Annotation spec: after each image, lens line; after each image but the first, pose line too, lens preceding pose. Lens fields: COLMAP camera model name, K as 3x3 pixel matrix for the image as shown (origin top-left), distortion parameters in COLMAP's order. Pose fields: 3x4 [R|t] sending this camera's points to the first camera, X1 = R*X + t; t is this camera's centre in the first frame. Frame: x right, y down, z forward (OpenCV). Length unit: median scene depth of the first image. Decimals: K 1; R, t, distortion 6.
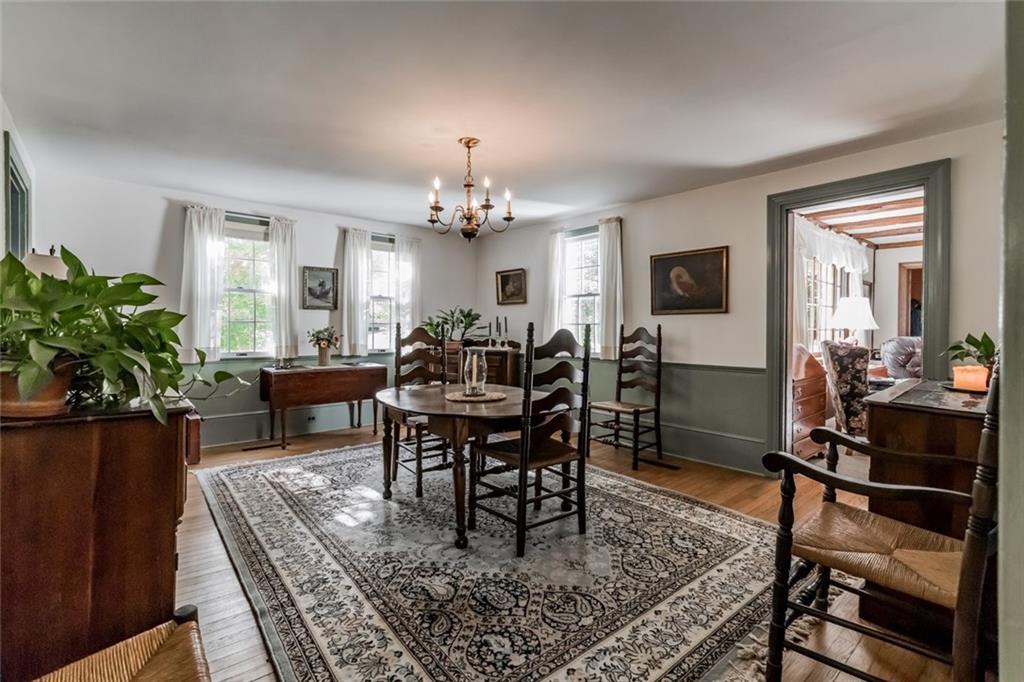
lens RADIAL K [[472.9, 0, 513.3], [0, 472.9, 336.9], [0, 0, 1]] dist [0.000983, 0.000387]
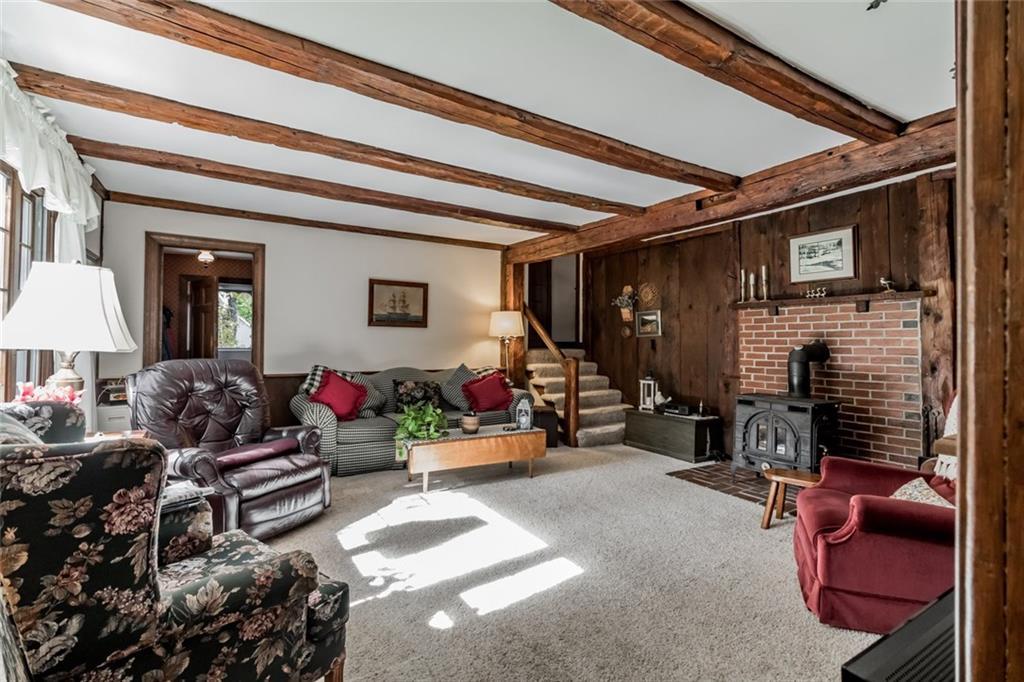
lens RADIAL K [[472.9, 0, 515.3], [0, 472.9, 334.3], [0, 0, 1]] dist [0.000983, 0.000387]
pose [[0.165203, 0.013052, 0.986173, 0.378400], [0.002879, 0.999902, -0.013716, -0.021192], [-0.986255, 0.005105, 0.165149, 0.550088]]
